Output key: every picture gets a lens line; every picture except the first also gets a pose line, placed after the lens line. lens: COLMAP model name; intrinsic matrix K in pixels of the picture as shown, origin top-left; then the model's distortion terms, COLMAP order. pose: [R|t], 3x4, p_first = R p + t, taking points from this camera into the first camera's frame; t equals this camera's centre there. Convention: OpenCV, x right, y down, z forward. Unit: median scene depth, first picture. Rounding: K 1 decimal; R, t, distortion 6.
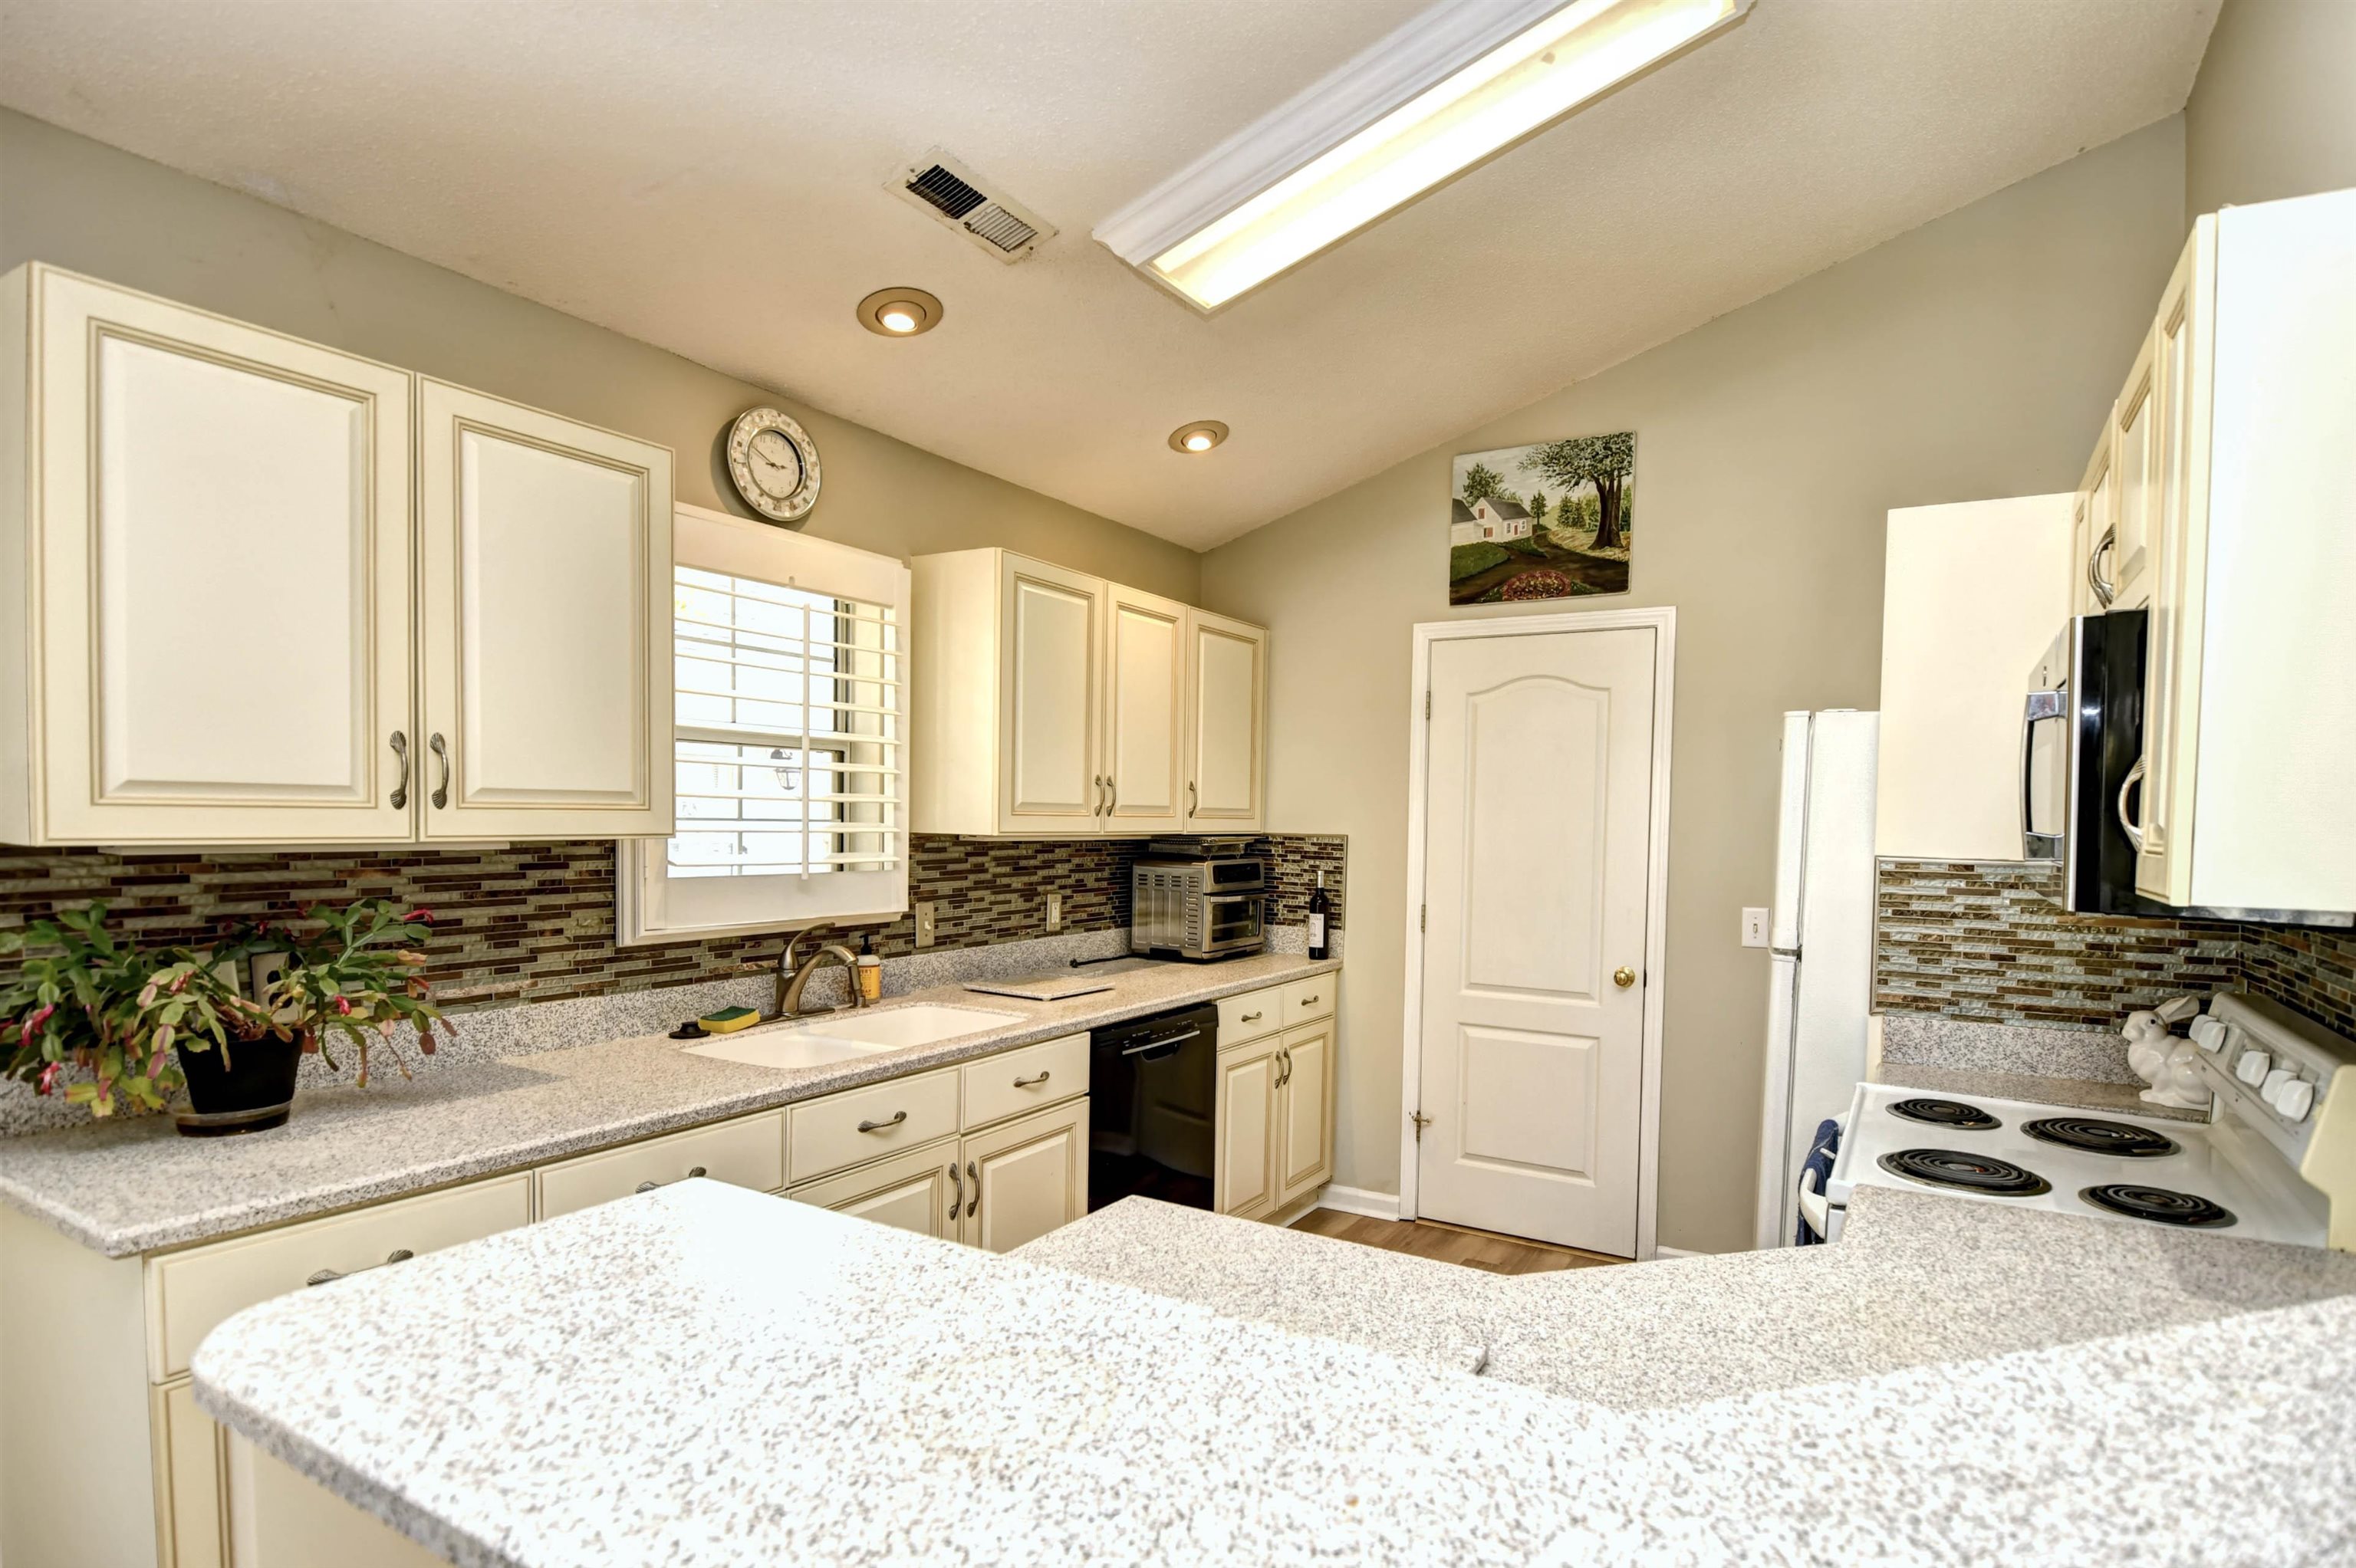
lens RADIAL K [[1179.9, 0, 1292.3], [0, 1179.9, 867.4], [0, 0, 1]] dist [0.000555, -0.000466]
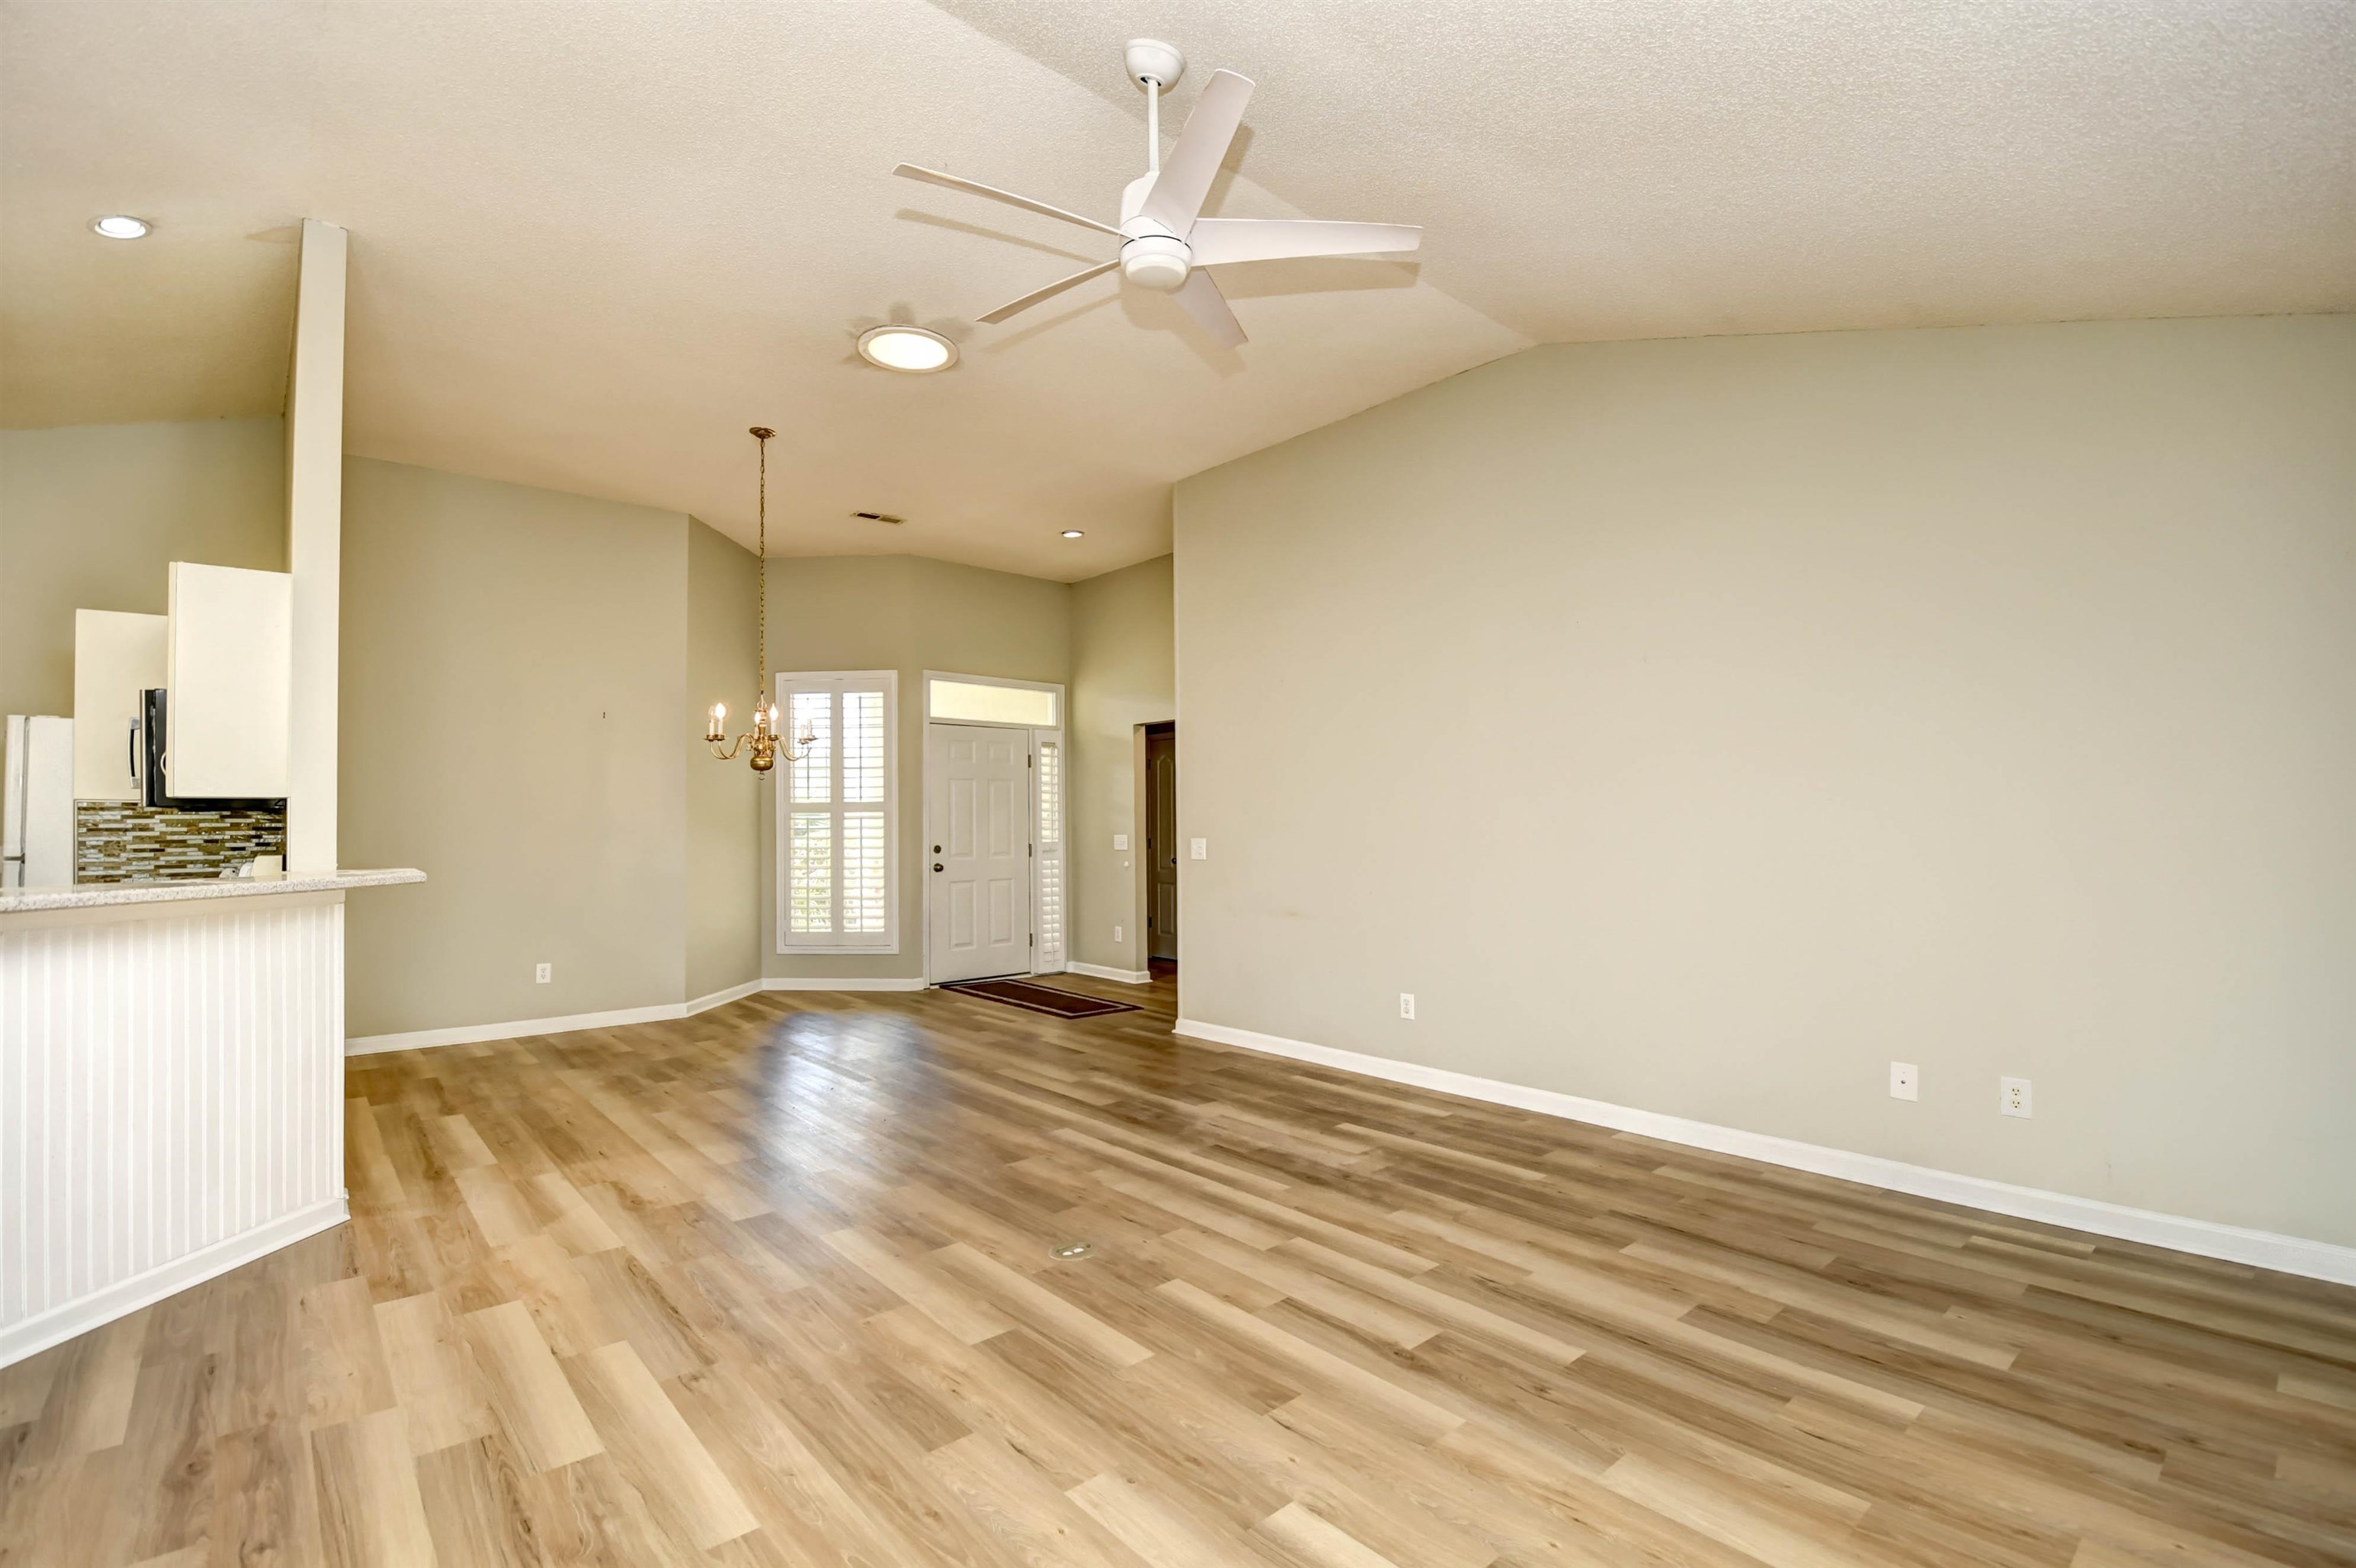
lens RADIAL K [[1048.5, 0, 1186.2], [0, 1048.5, 800.5], [0, 0, 1]] dist [0.014898, -0.021007]
pose [[0.346191, -0.001700, 0.938163, -0.286320], [0.056830, 0.998200, -0.019162, 0.085636], [-0.936441, 0.059950, 0.345664, -0.807894]]
